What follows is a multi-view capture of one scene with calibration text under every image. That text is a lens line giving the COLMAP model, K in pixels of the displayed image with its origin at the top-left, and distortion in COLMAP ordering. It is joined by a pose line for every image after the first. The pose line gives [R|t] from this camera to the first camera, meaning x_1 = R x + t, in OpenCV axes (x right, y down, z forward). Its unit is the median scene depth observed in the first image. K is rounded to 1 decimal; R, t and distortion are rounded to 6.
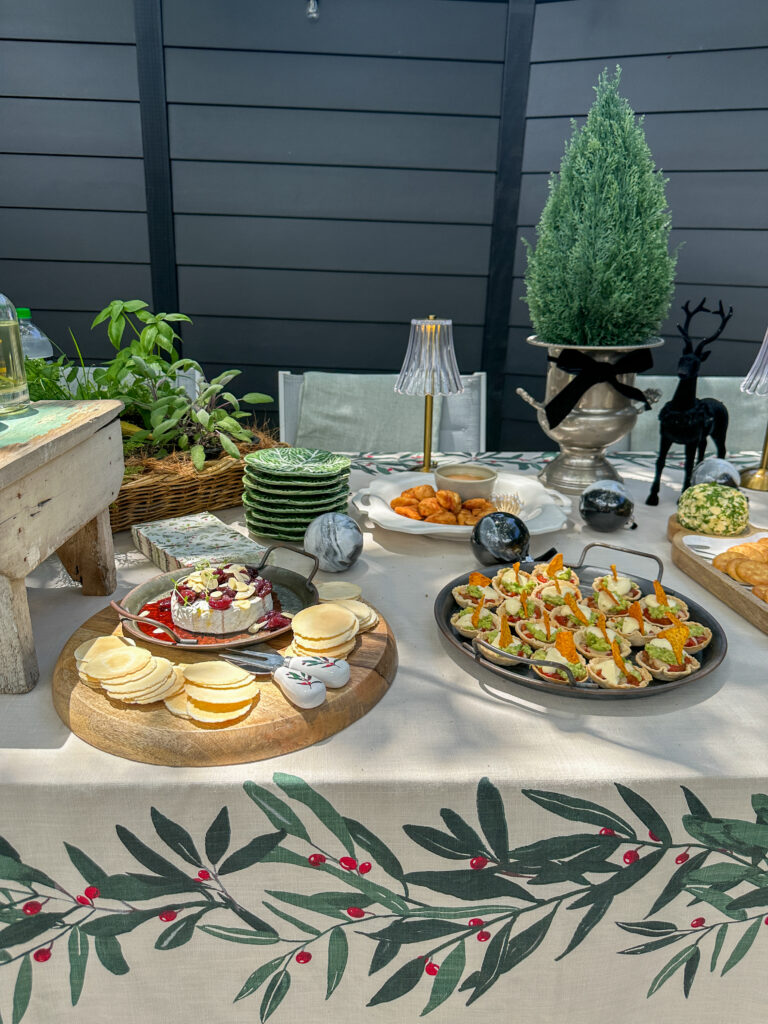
lens RADIAL K [[752.7, 0, 367.9], [0, 752.7, 515.2], [0, 0, 1]] dist [0.058805, -0.113944]
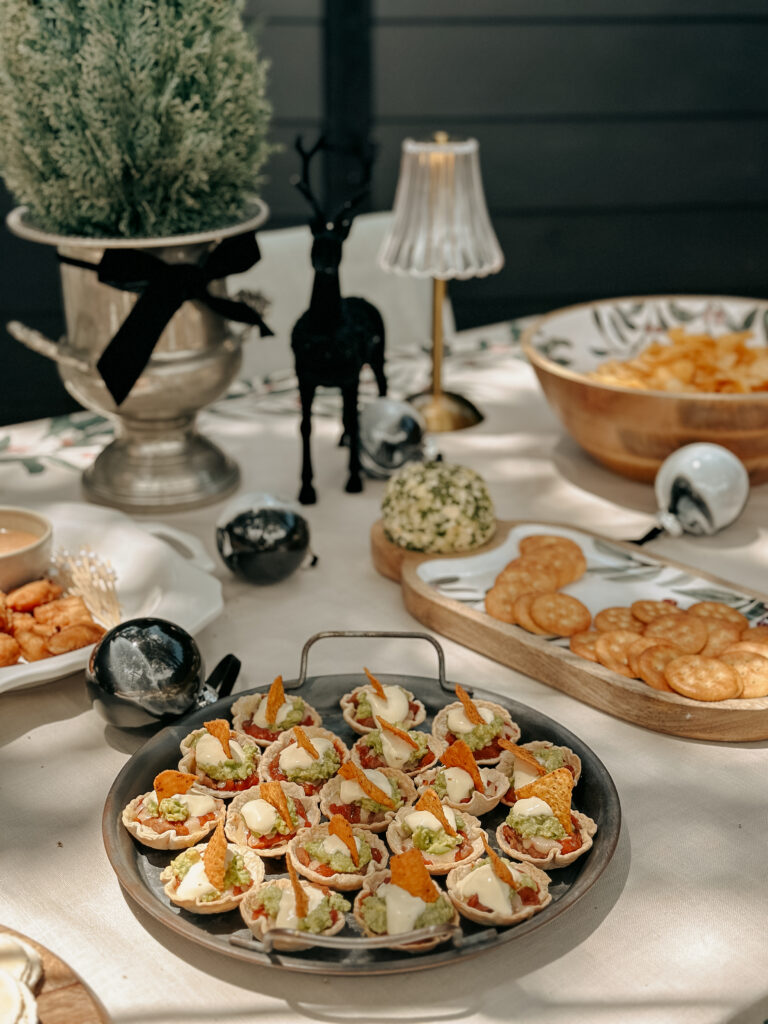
lens RADIAL K [[1485.4, 0, 384.0], [0, 1485.4, 512.0], [0, 0, 1]] dist [0.124982, 0.029992]
pose [[0.825536, -0.222086, 0.518815, -0.171431], [0.199866, 0.974784, 0.099245, -0.129078], [-0.527773, 0.021763, 0.849106, 0.065551]]
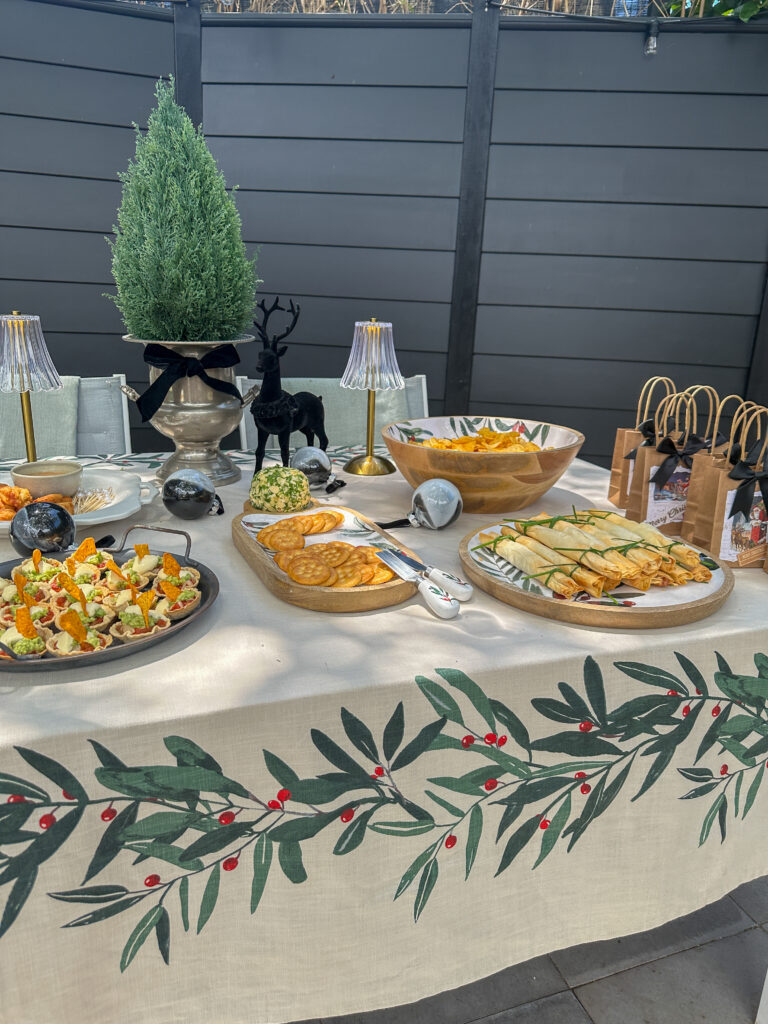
lens RADIAL K [[763.8, 0, 383.8], [0, 763.8, 486.3], [0, 0, 1]] dist [0.080242, -0.114304]
pose [[0.955095, -0.056353, 0.290892, 0.292176], [0.076480, 0.995366, -0.058281, 0.063843], [-0.286259, 0.077911, 0.954979, -0.072874]]
